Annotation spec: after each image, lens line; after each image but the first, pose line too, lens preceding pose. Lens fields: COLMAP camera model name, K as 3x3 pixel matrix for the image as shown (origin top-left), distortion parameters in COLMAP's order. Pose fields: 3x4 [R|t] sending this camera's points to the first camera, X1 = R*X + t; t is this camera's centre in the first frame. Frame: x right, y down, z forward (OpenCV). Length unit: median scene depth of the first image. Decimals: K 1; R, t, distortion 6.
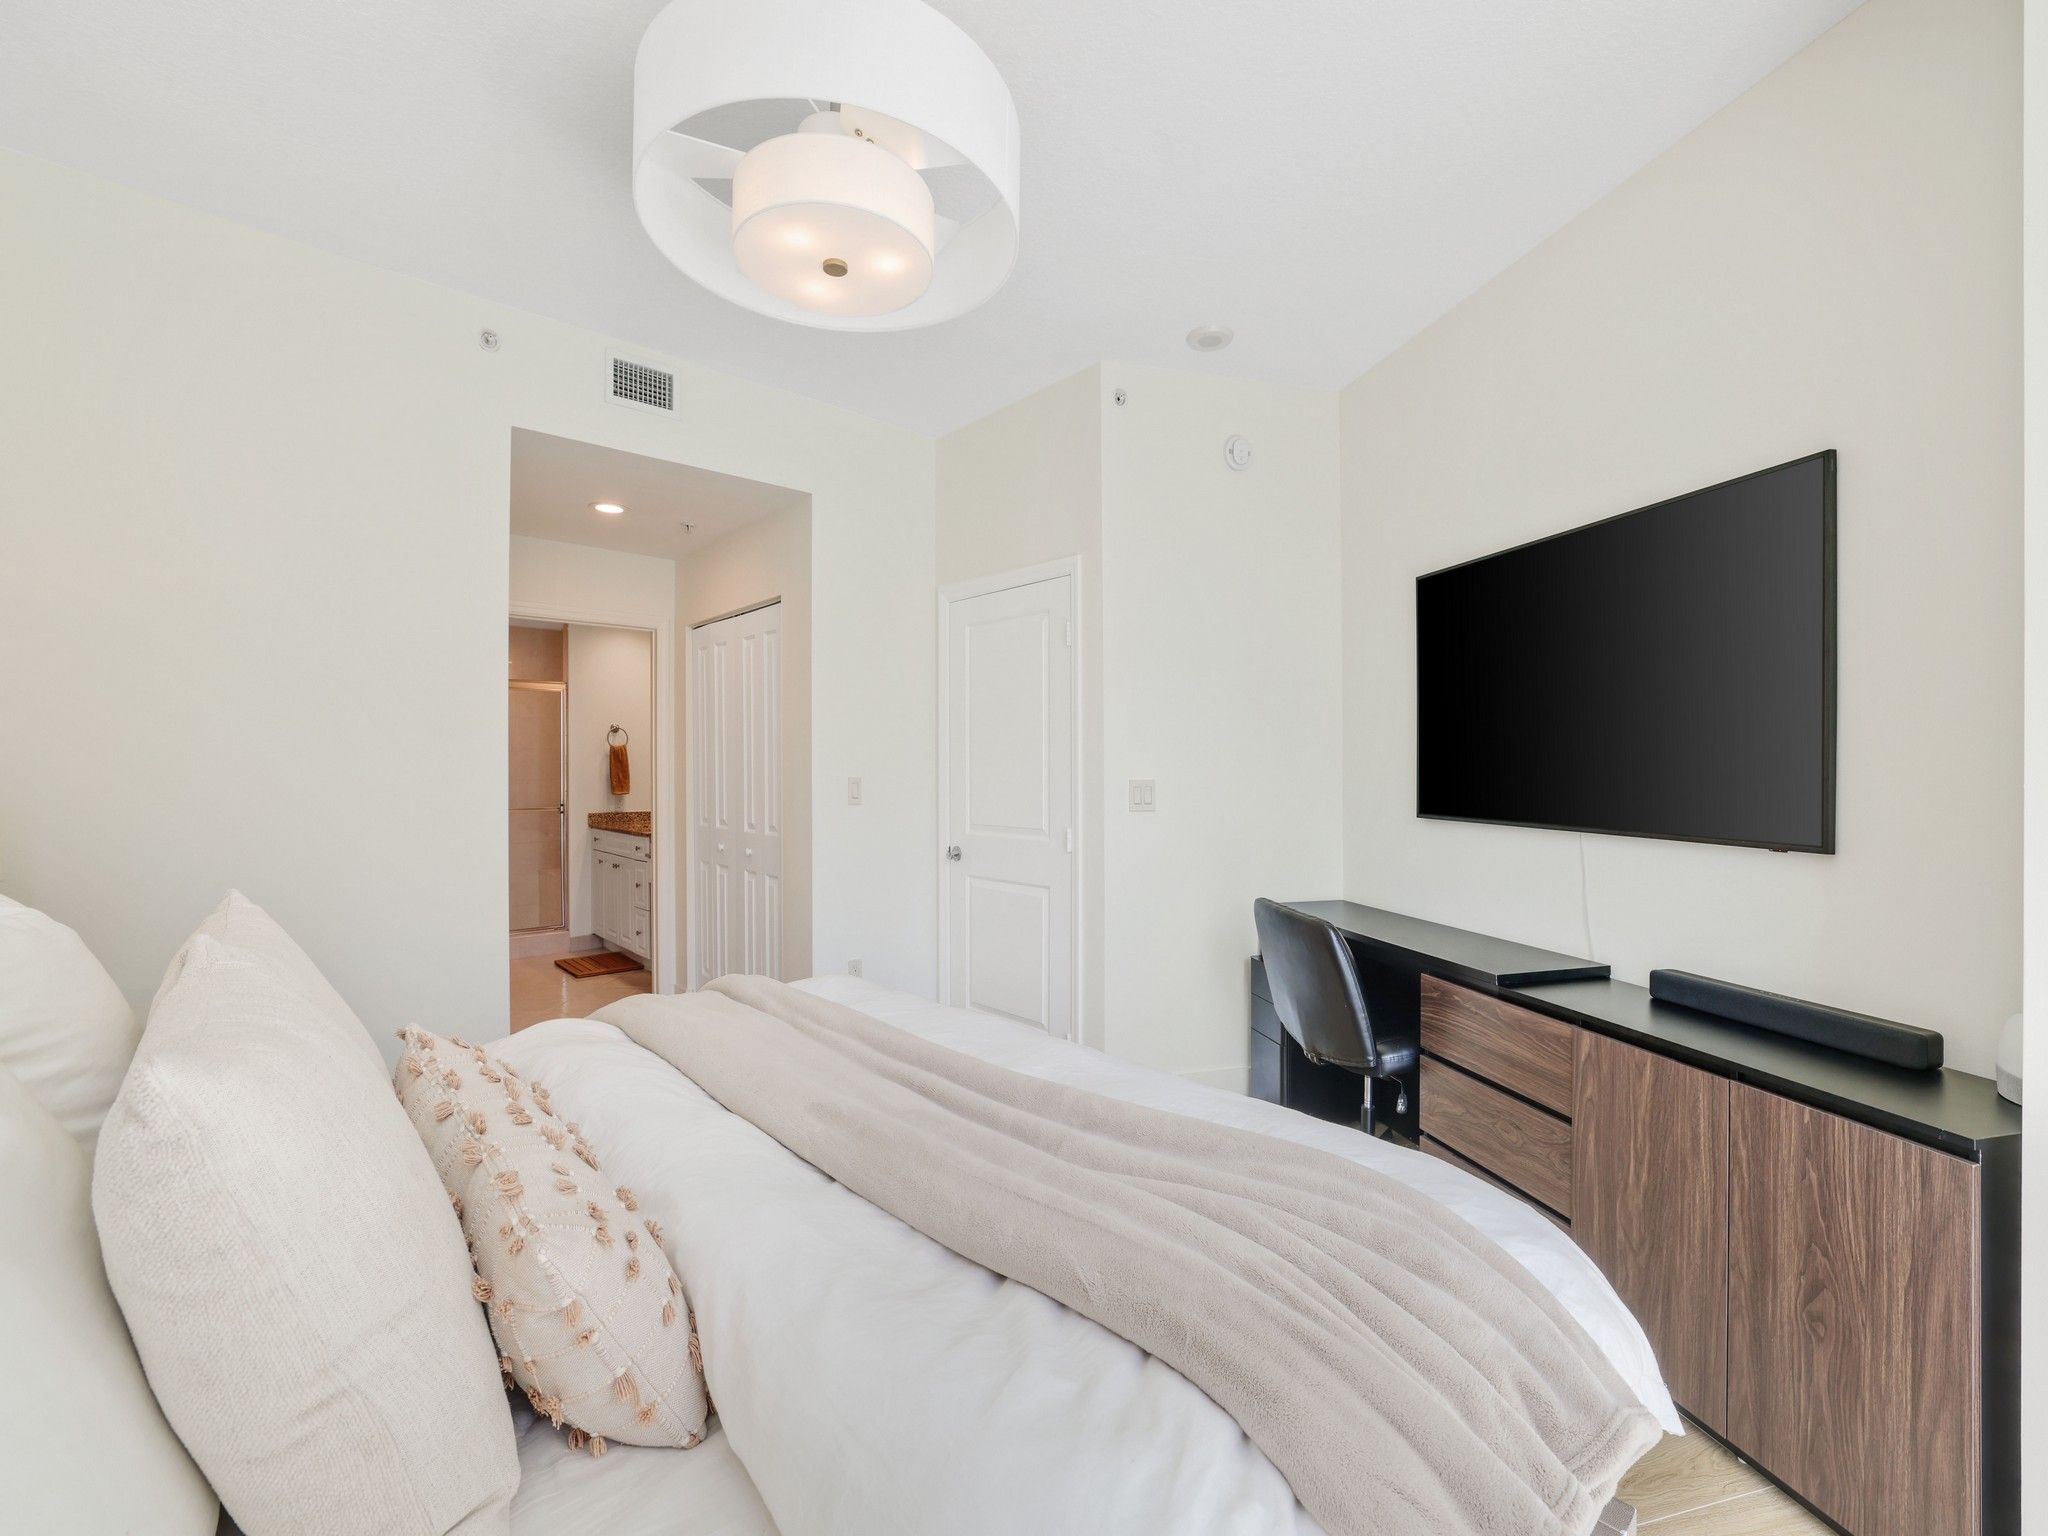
lens RADIAL K [[882.6, 0, 1036.7], [0, 882.6, 770.6], [0, 0, 1]] dist [-0.044201, 0.011921]
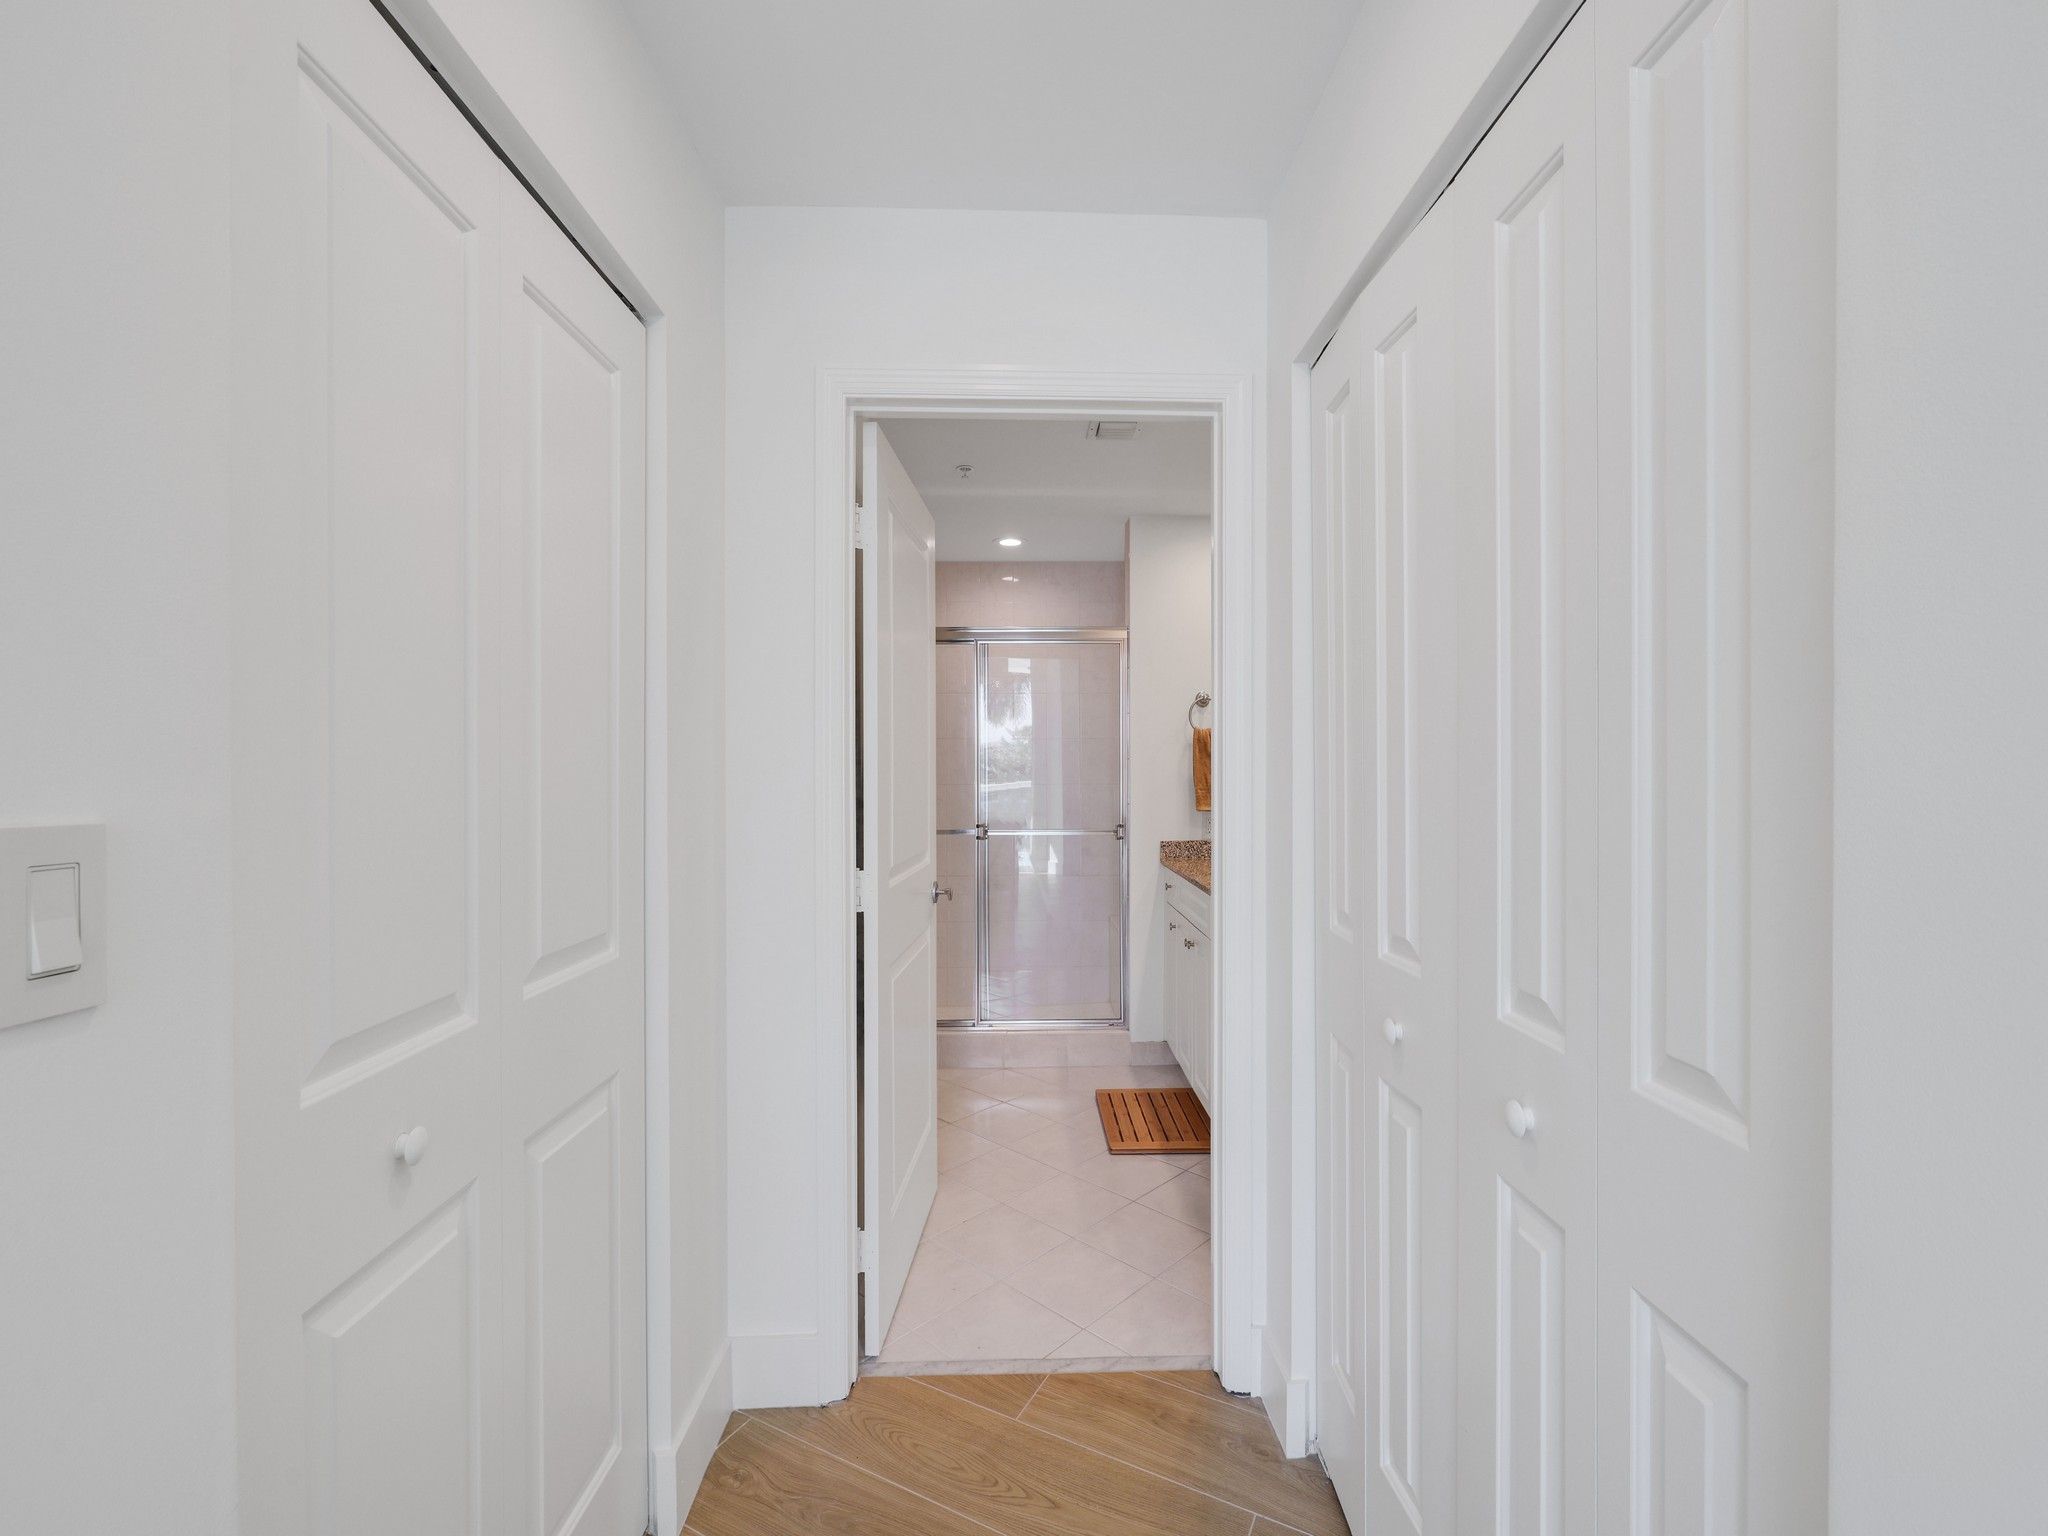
lens RADIAL K [[882.6, 0, 1036.7], [0, 882.6, 770.6], [0, 0, 1]] dist [-0.044201, 0.011921]
pose [[0.755617, 0.002962, -0.655007, -0.497646], [-0.004225, 0.999991, -0.000352, 0.002578], [0.655000, 0.003033, 0.755623, 1.345236]]
